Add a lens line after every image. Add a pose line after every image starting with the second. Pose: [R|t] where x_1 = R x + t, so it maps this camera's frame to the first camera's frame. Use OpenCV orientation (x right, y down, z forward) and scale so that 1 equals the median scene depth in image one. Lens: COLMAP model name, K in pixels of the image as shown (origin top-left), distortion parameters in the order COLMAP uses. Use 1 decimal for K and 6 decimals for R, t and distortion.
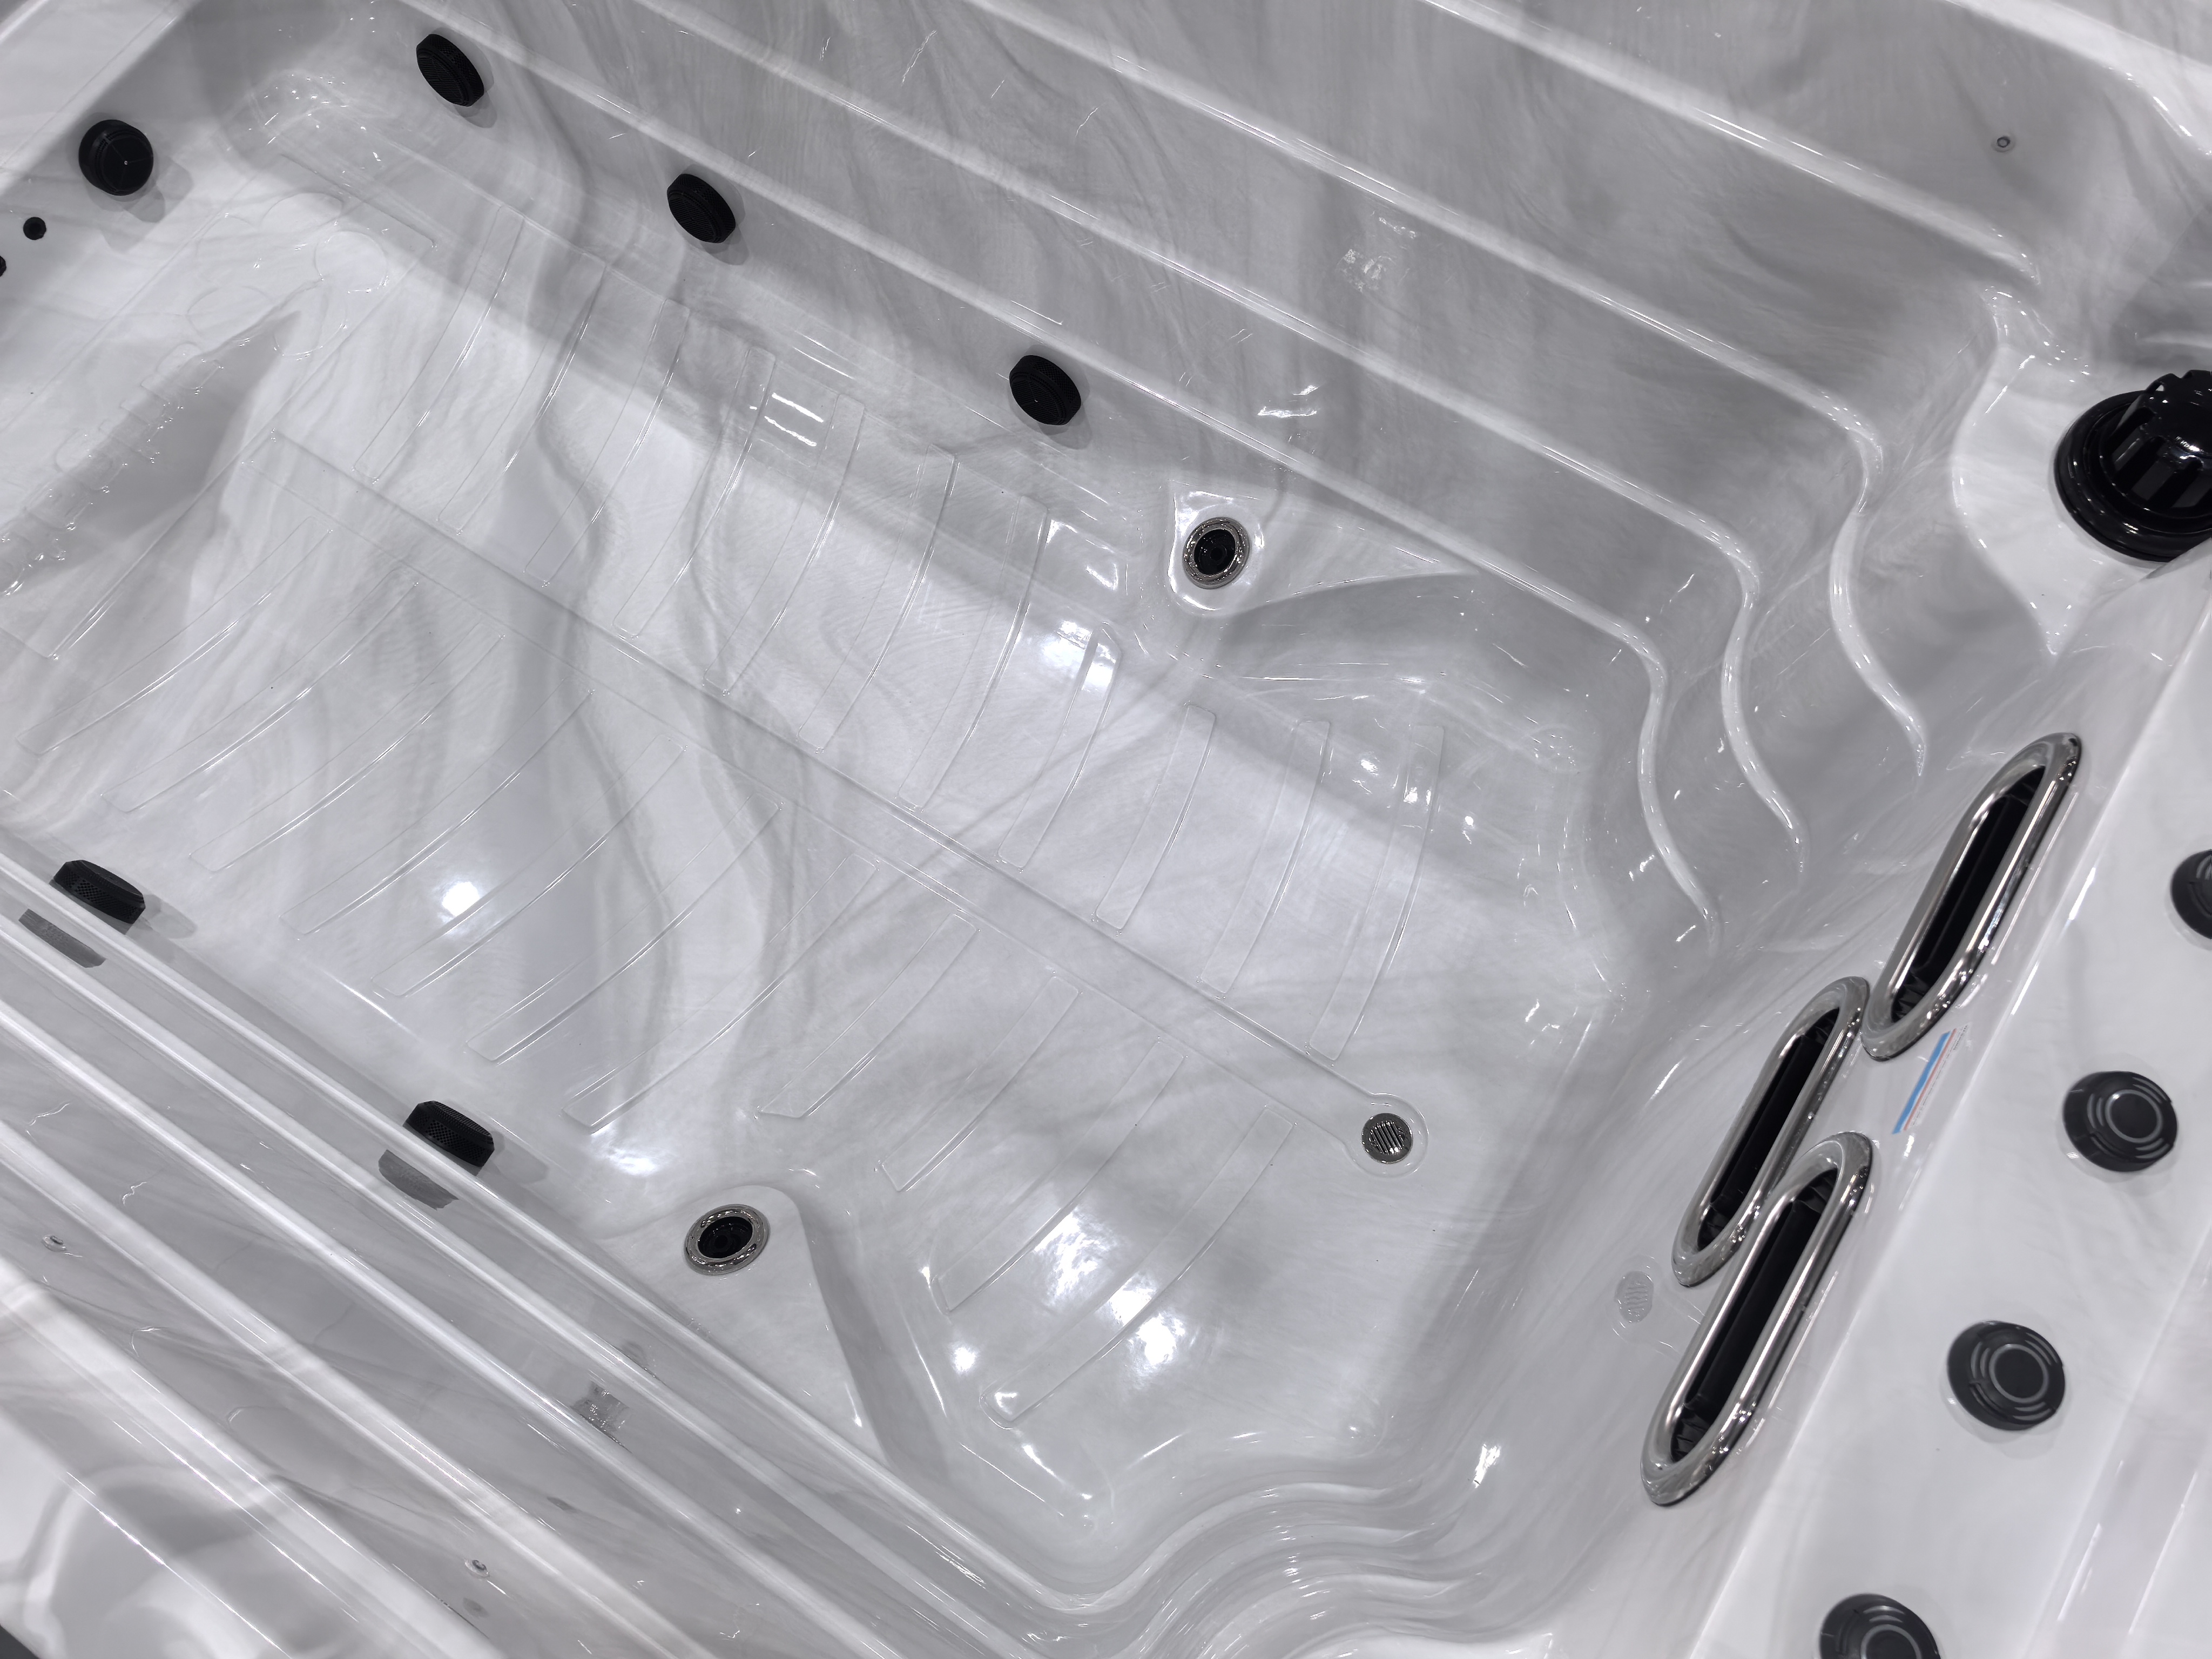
lens RADIAL K [[1749.9, 0, 1093.7], [0, 1749.9, 836.7], [0, 0, 1]] dist [0.001159, 0.038869]
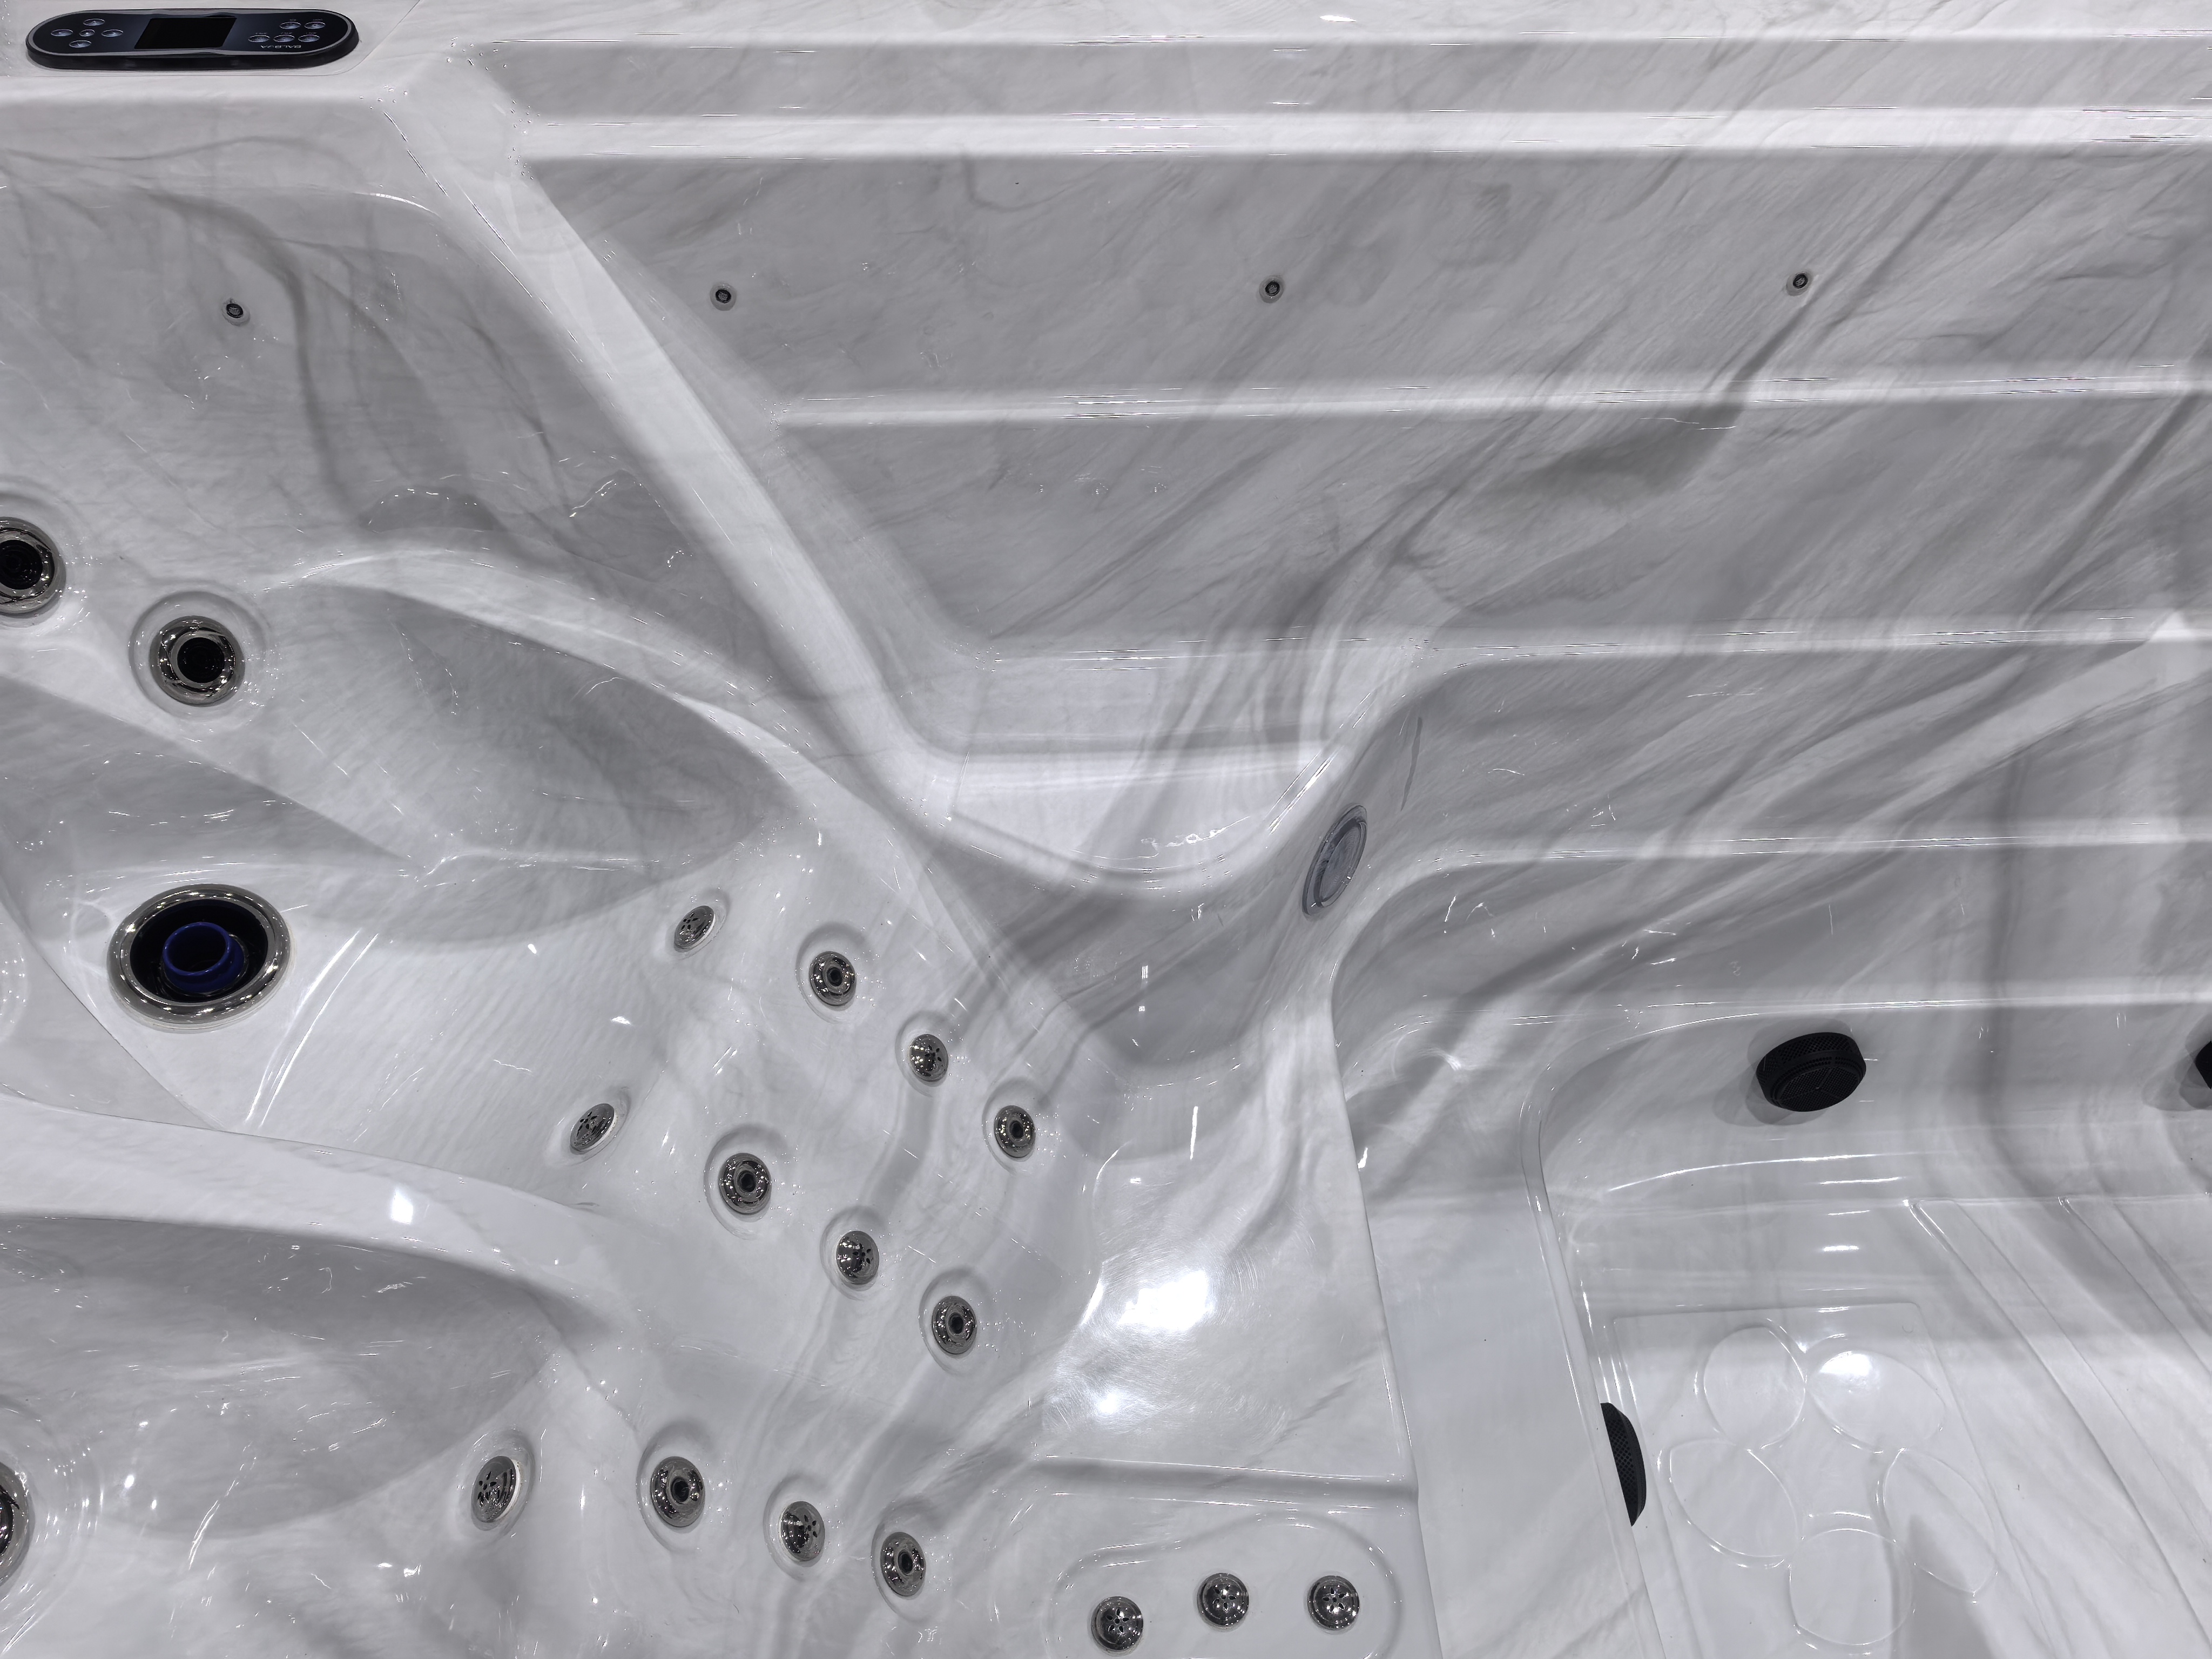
lens RADIAL K [[1735.0, 0, 1111.1], [0, 1735.0, 862.1], [0, 0, 1]] dist [0.020698, 0.007223]
pose [[0.796194, -0.435512, 0.420006, -0.914420], [0.540749, 0.823604, -0.171074, -0.586219], [-0.271413, 0.363326, 0.891251, 0.480517]]
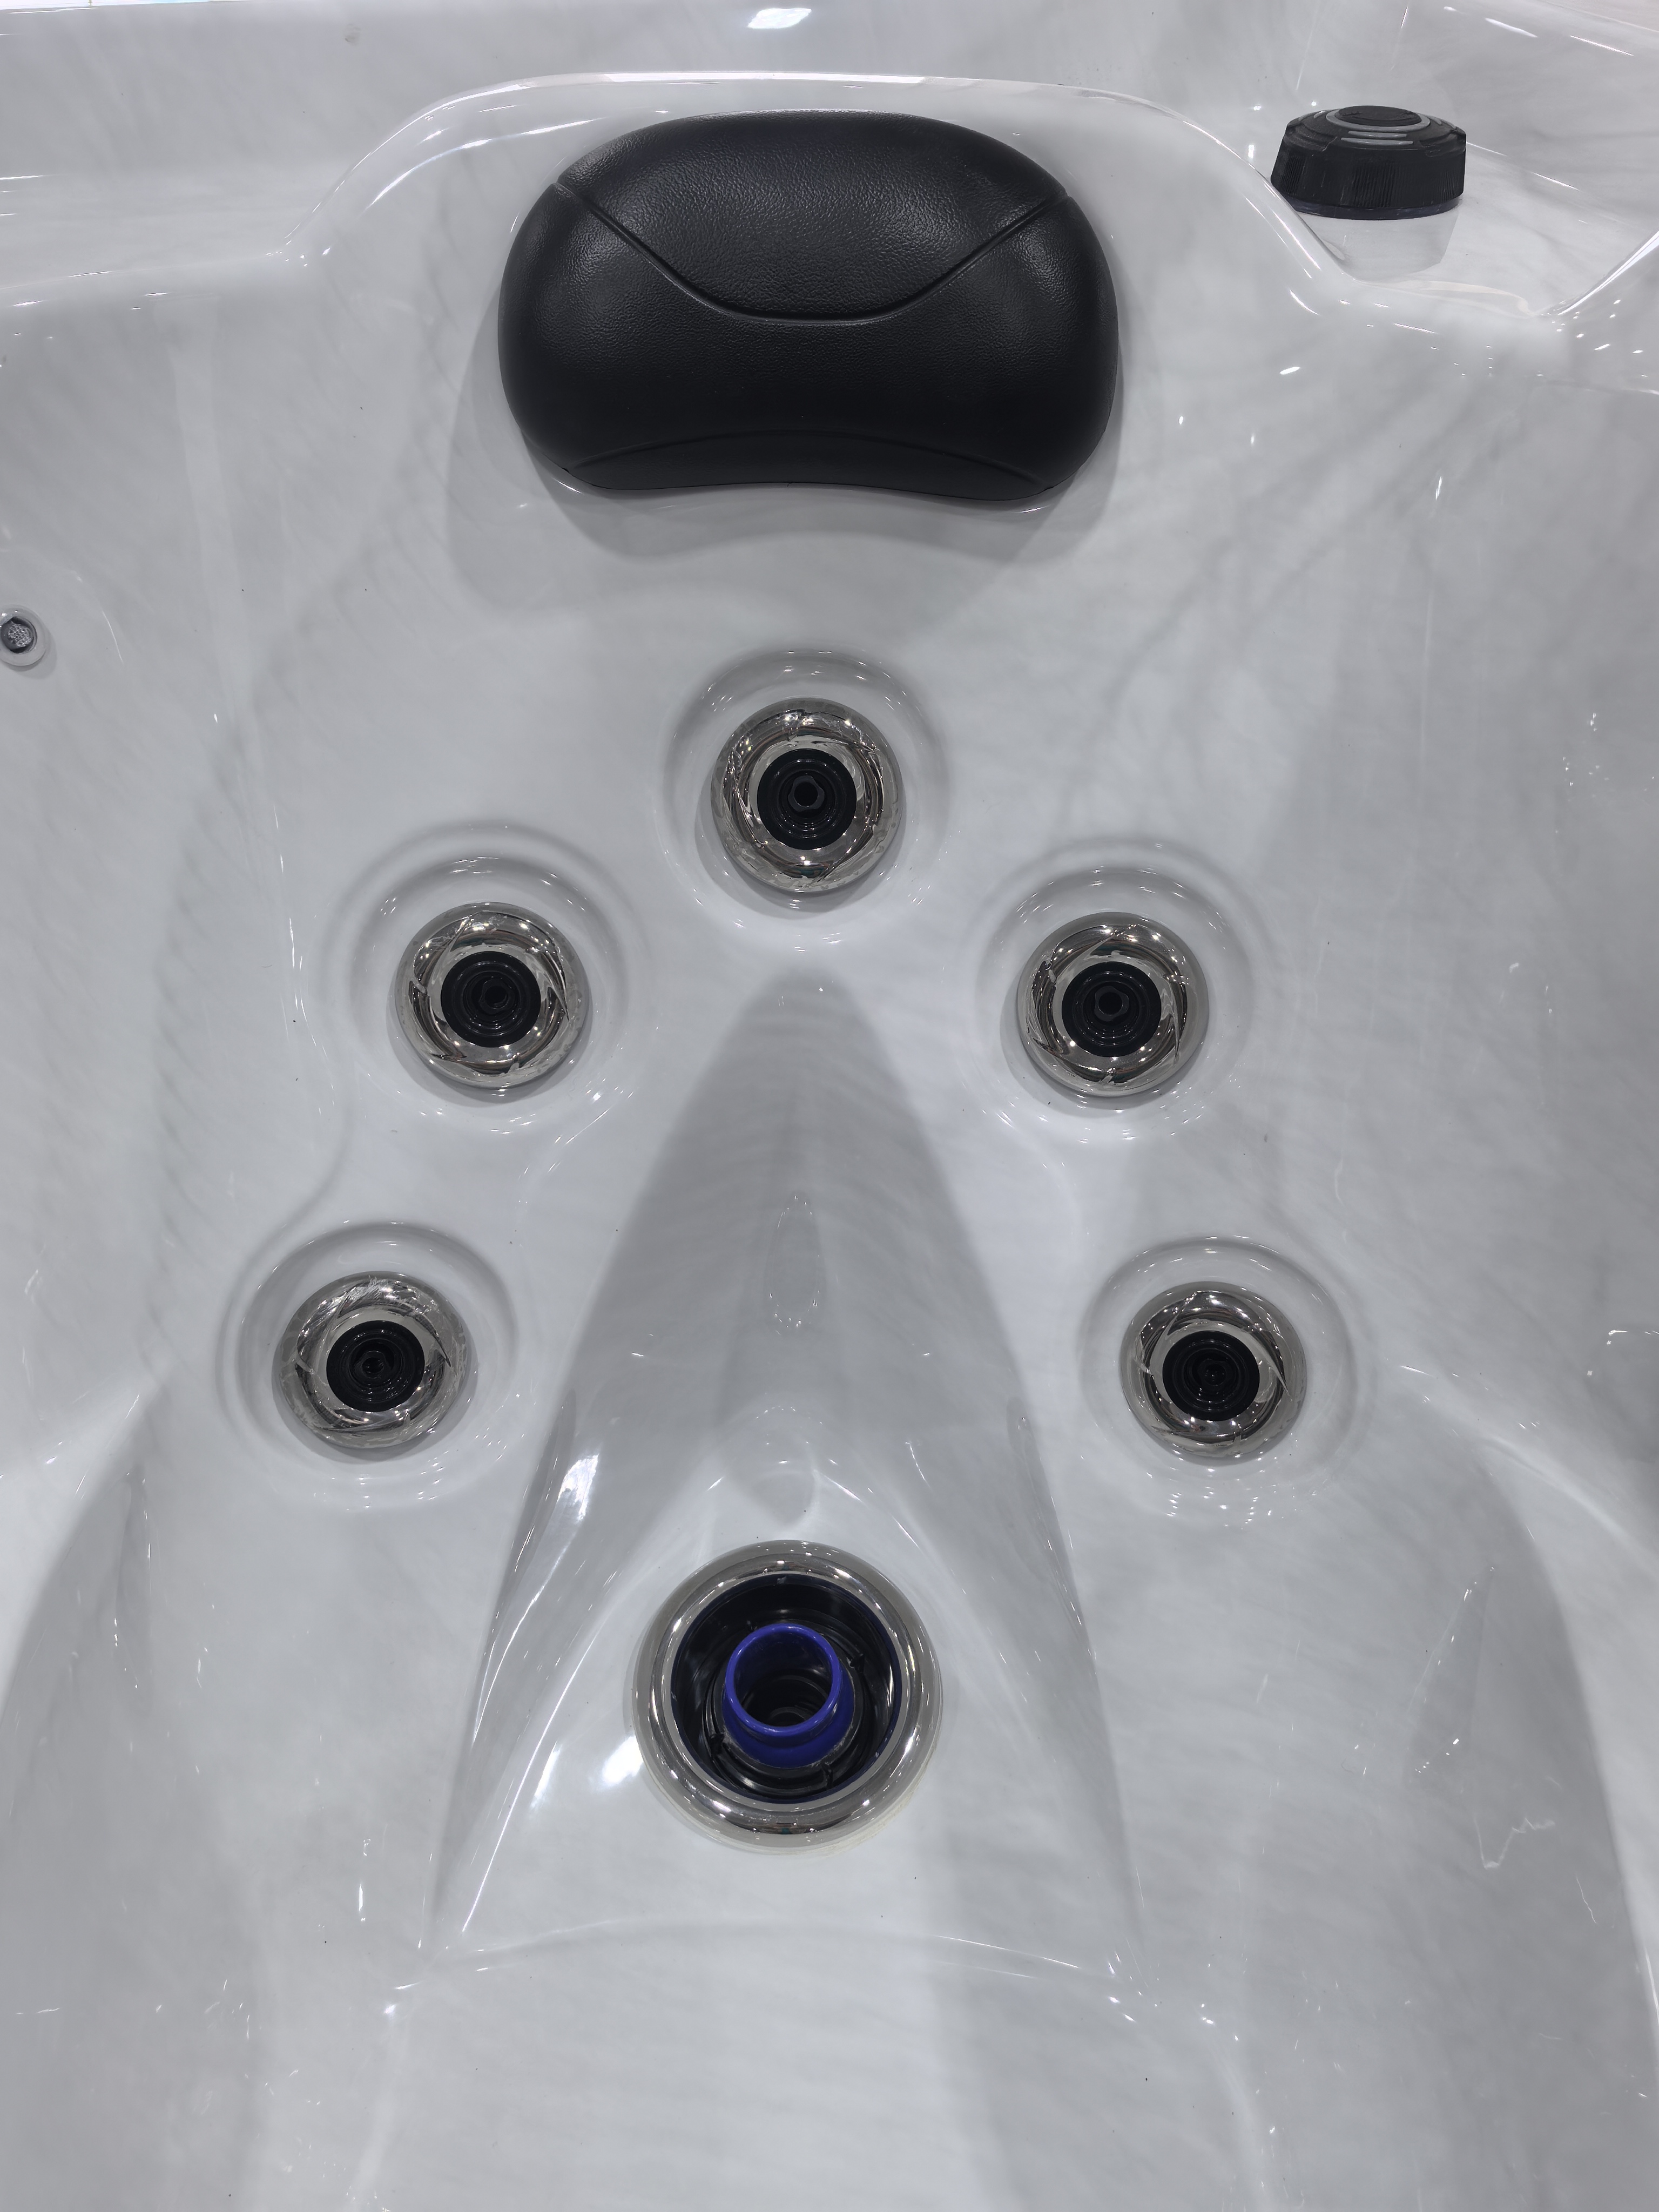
lens RADIAL K [[1749.9, 0, 829.5], [0, 1749.9, 1106.0], [0, 0, 1]] dist [0.001159, 0.038869]
pose [[0.757977, 0.440310, -0.481246, -0.824792], [-0.620187, 0.715062, -0.322574, -0.781695], [0.202088, 0.542967, 0.815075, 0.756366]]
